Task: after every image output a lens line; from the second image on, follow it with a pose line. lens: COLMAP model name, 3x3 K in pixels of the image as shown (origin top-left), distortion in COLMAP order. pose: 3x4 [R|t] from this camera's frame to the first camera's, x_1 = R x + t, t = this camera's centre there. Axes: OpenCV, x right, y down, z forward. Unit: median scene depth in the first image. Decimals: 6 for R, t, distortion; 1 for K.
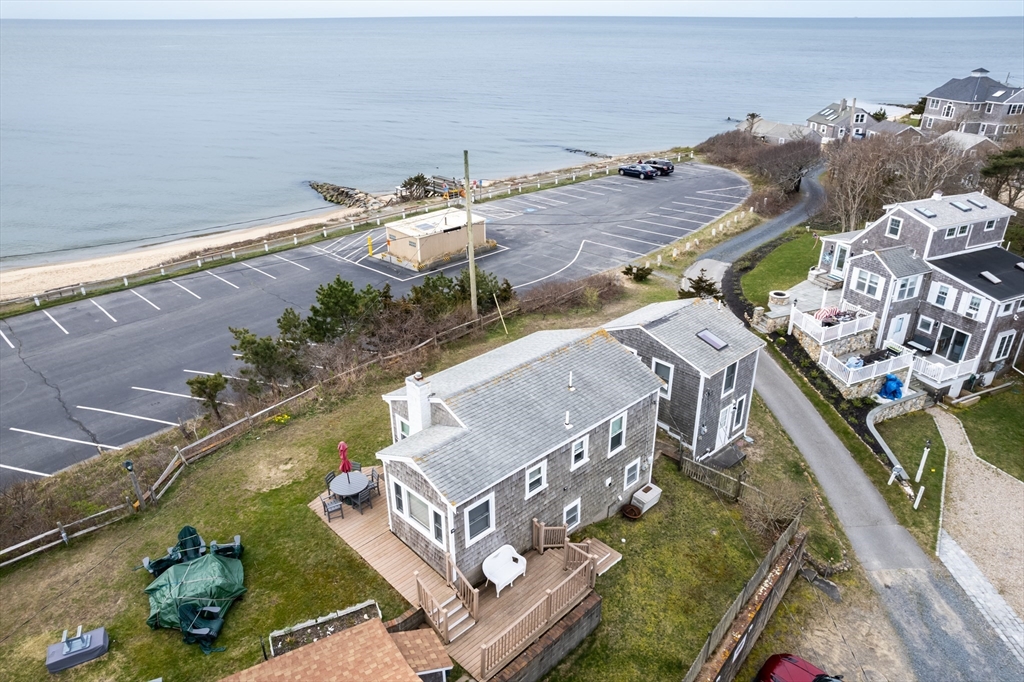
lens RADIAL K [[693.4, 0, 521.5], [0, 693.4, 348.9], [0, 0, 1]] dist [-0.050326, 0.026152]
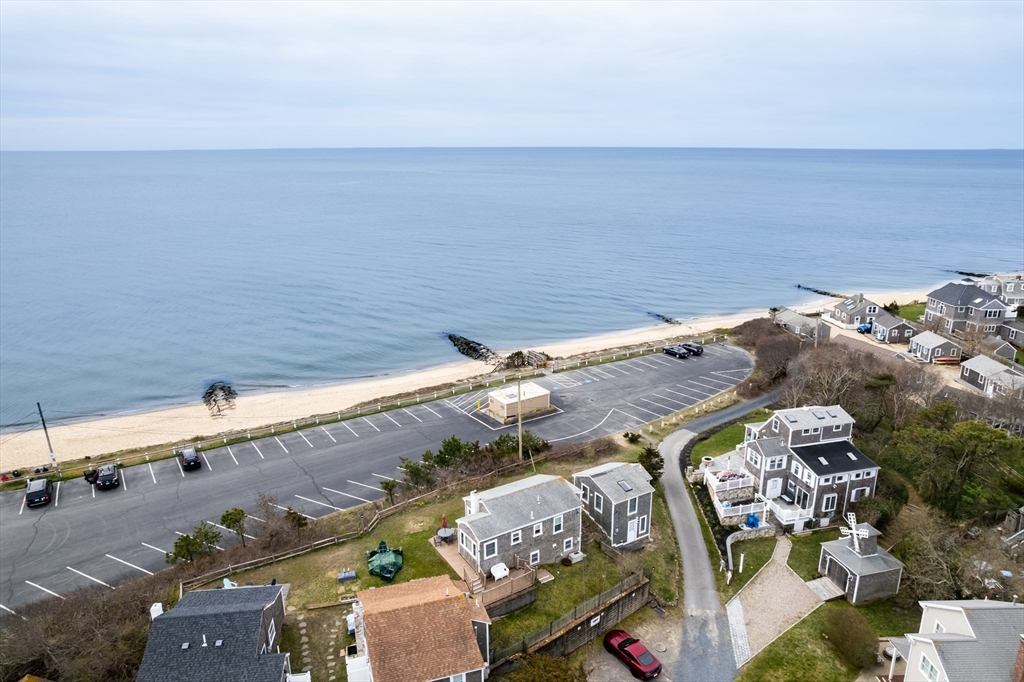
lens RADIAL K [[670.9, 0, 520.5], [0, 670.9, 342.3], [0, 0, 1]] dist [-0.057483, 0.044277]
pose [[0.980608, 0.055621, -0.187919, 0.287592], [-0.086769, 0.982996, -0.161833, -0.074868], [0.175722, 0.175000, 0.968760, -0.934910]]
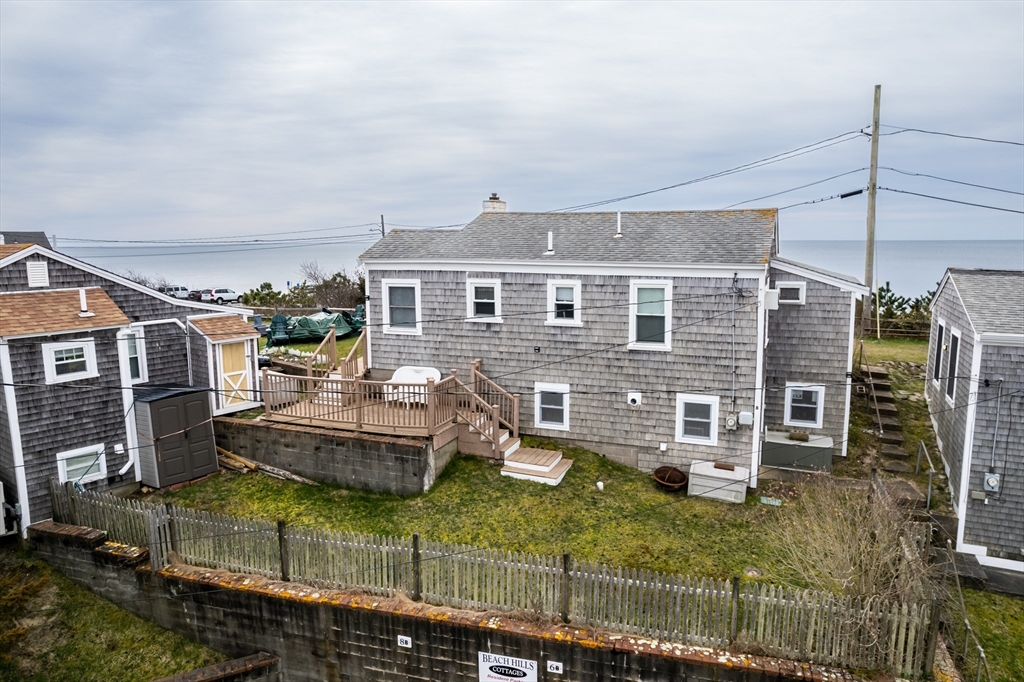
lens RADIAL K [[670.9, 0, 520.1], [0, 670.9, 333.2], [0, 0, 1]] dist [-0.057483, 0.044277]
pose [[0.391485, 0.122686, -0.911969, 0.466059], [-0.400620, 0.914939, -0.048890, 0.154015], [0.828398, 0.384493, 0.407336, 0.469231]]
